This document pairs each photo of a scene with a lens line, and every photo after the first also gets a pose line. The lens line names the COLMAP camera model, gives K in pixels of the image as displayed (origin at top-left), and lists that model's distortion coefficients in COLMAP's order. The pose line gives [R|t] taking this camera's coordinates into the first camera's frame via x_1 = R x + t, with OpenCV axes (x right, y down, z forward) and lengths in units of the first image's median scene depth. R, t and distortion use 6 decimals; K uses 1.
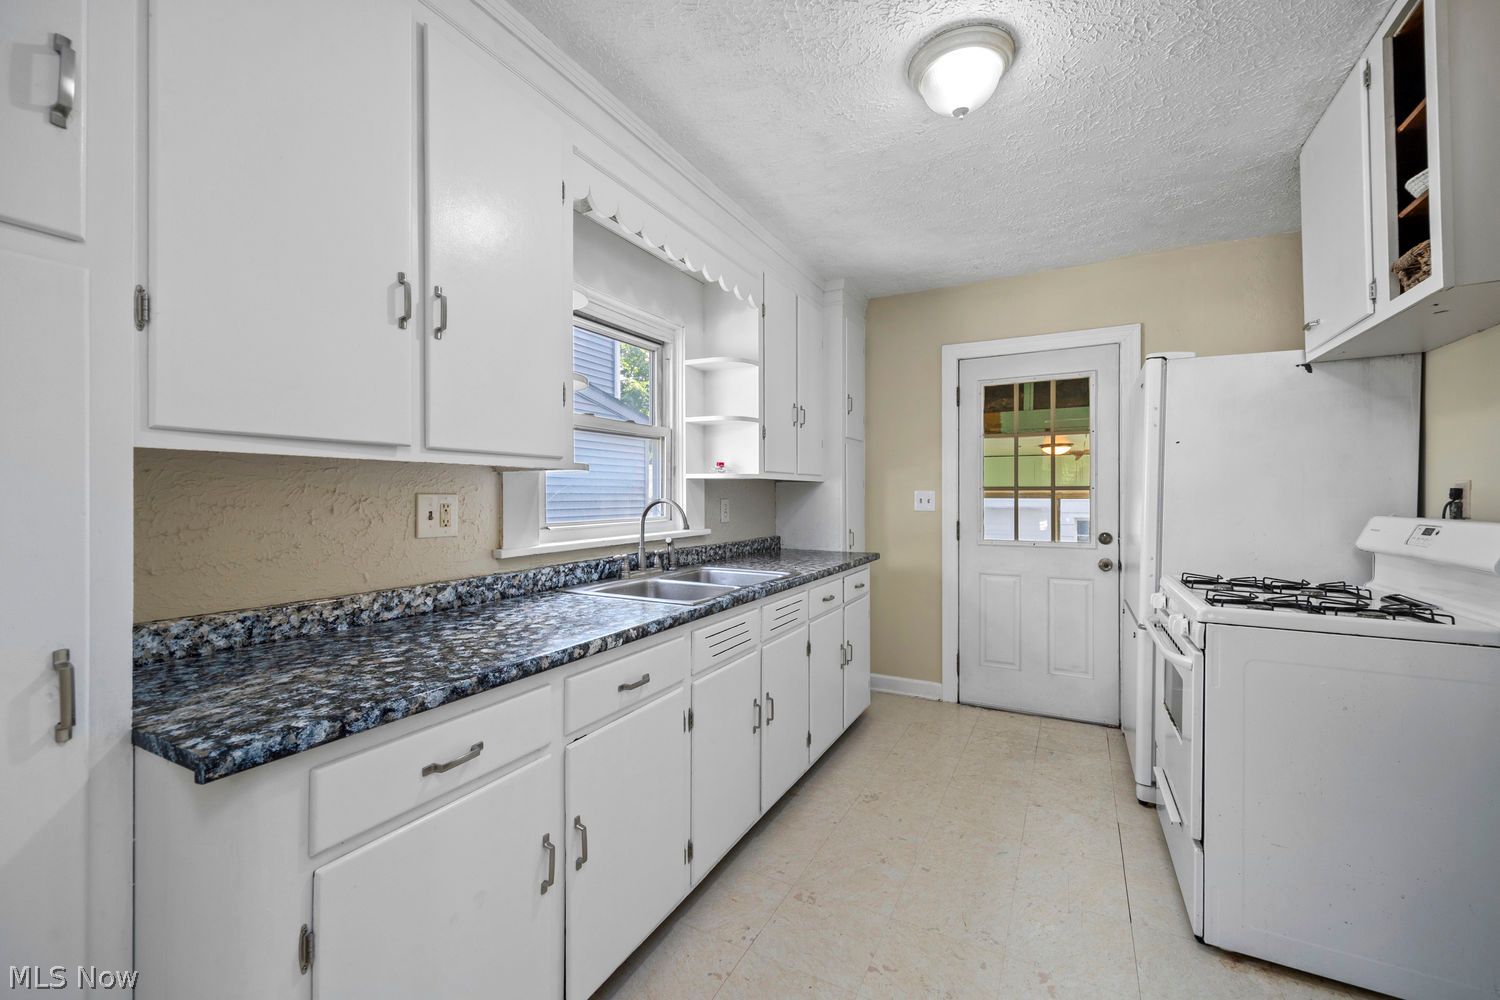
lens RADIAL K [[609.0, 0, 744.9], [0, 609.0, 496.3], [0, 0, 1]] dist [0.001461, 0.000254]
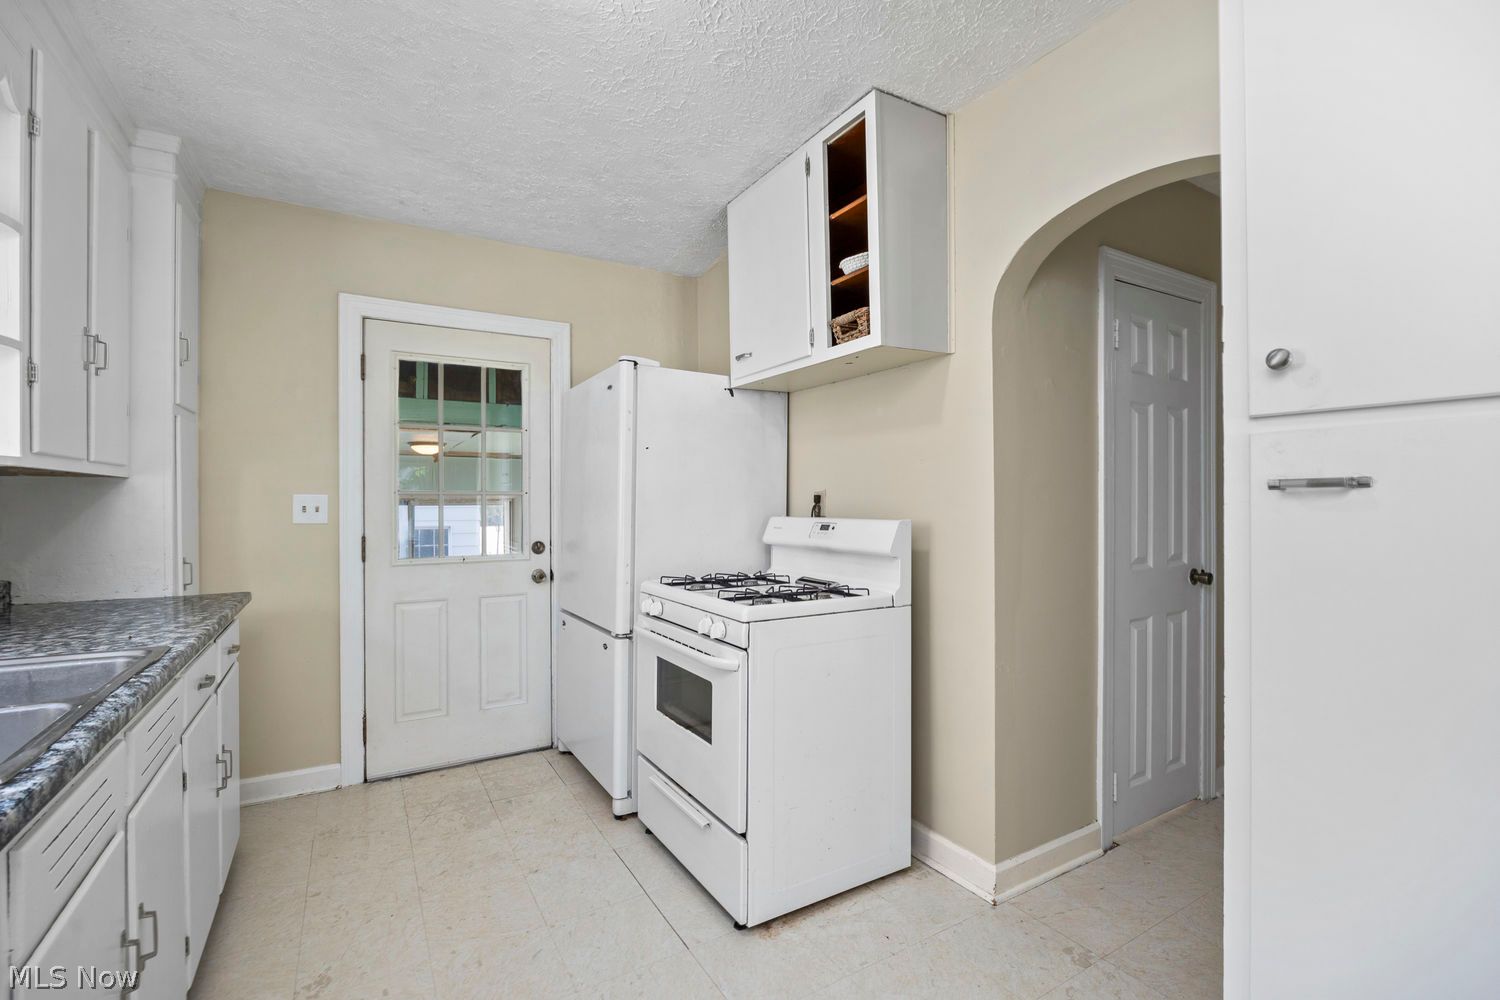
lens RADIAL K [[660.5, 0, 749.1], [0, 660.5, 502.4], [0, 0, 1]] dist [-0.018876, -0.000381]
pose [[0.506772, -0.002938, 0.862075, -0.122345], [0.003363, 0.999993, 0.001431, 0.000548], [-0.862074, 0.002174, 0.506778, 0.246620]]
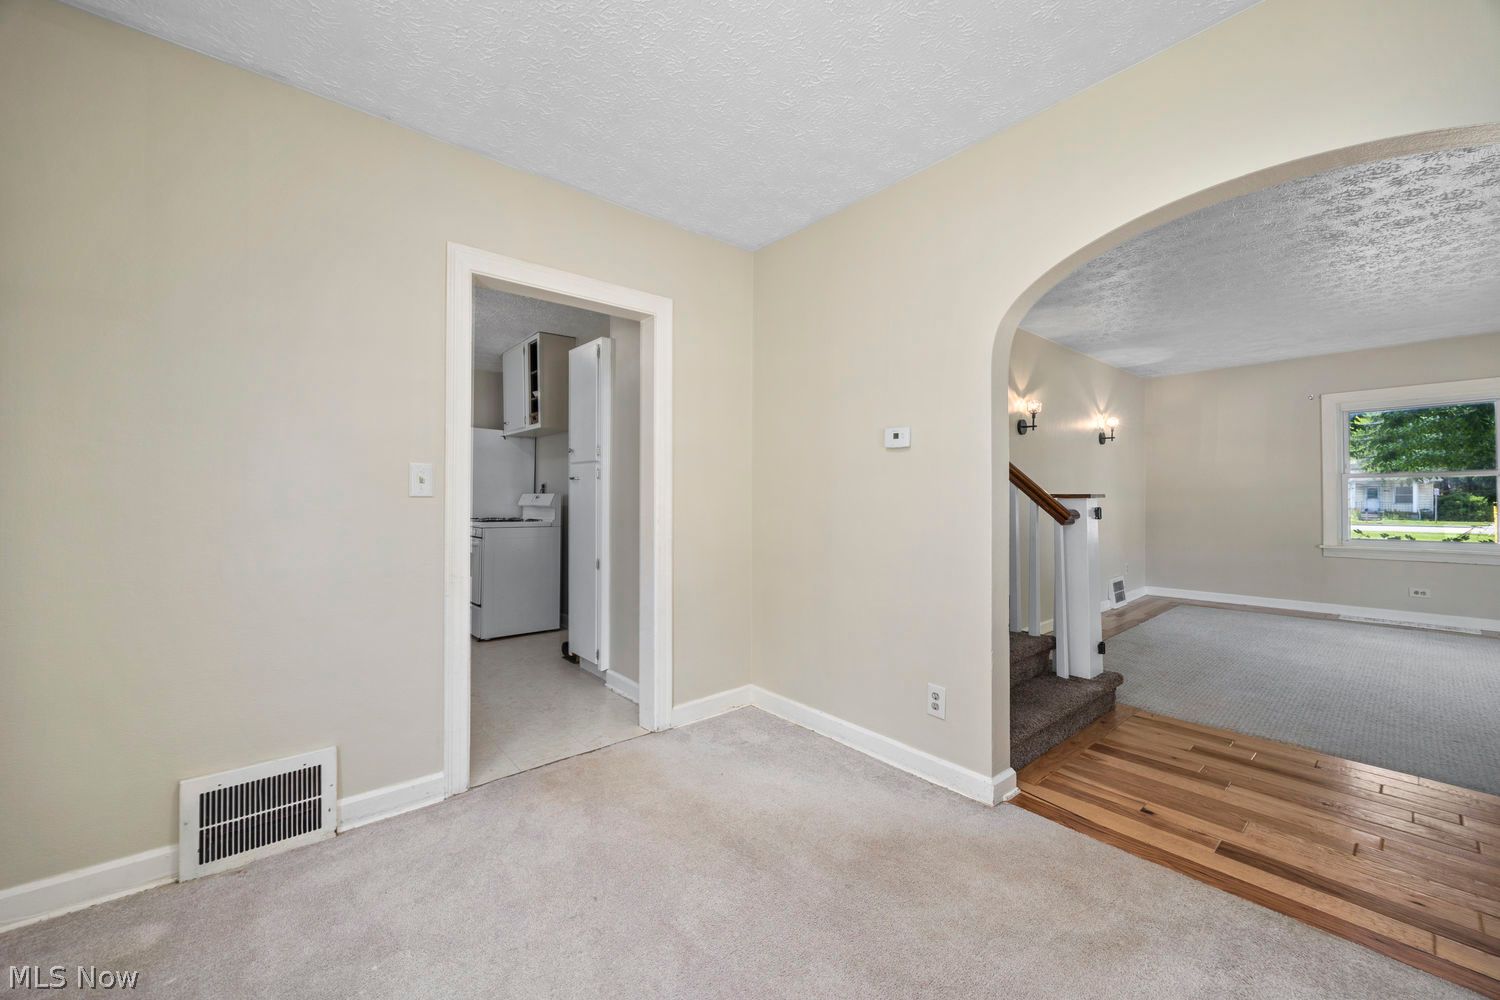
lens RADIAL K [[566.7, 0, 746.8], [0, 566.7, 501.9], [0, 0, 1]] dist [-0.008658, -0.000097]
pose [[0.361160, 0.002556, 0.932500, -0.733345], [-0.007850, 0.999969, 0.000299, 0.042339], [-0.932471, -0.007428, 0.361169, -0.644600]]
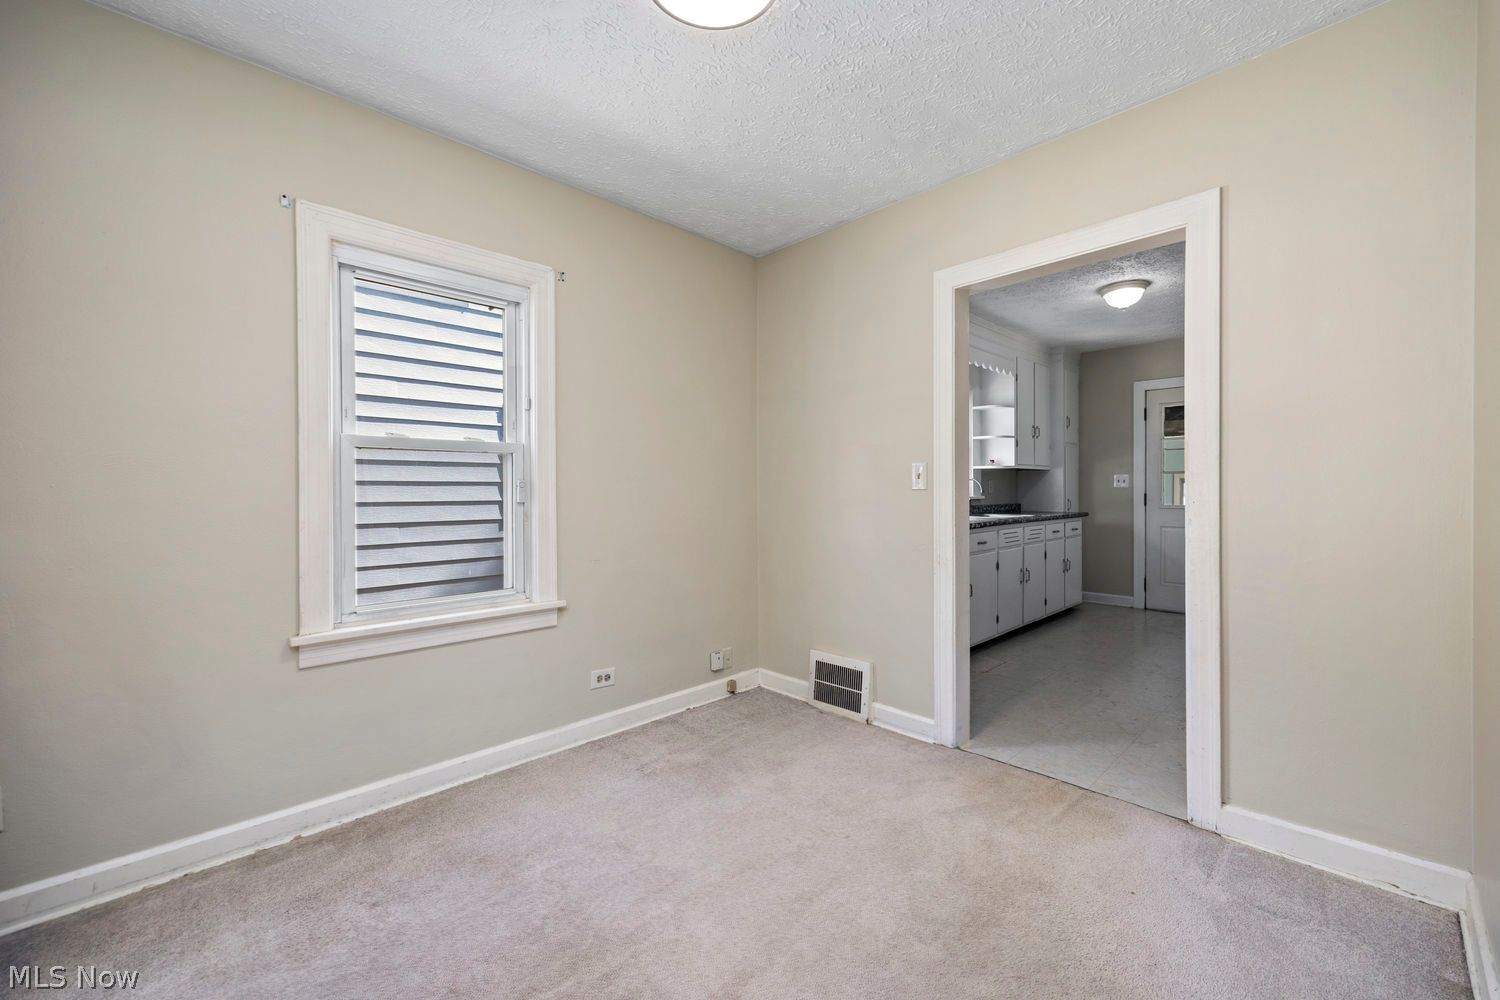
lens RADIAL K [[584.3, 0, 744.1], [0, 584.3, 504.5], [0, 0, 1]] dist [-0.001198, 0.000064]
pose [[0.947760, -0.002256, -0.318976, -0.189290], [0.008158, 0.999819, 0.017168, 0.044437], [0.318879, -0.018873, 0.947607, -0.954556]]
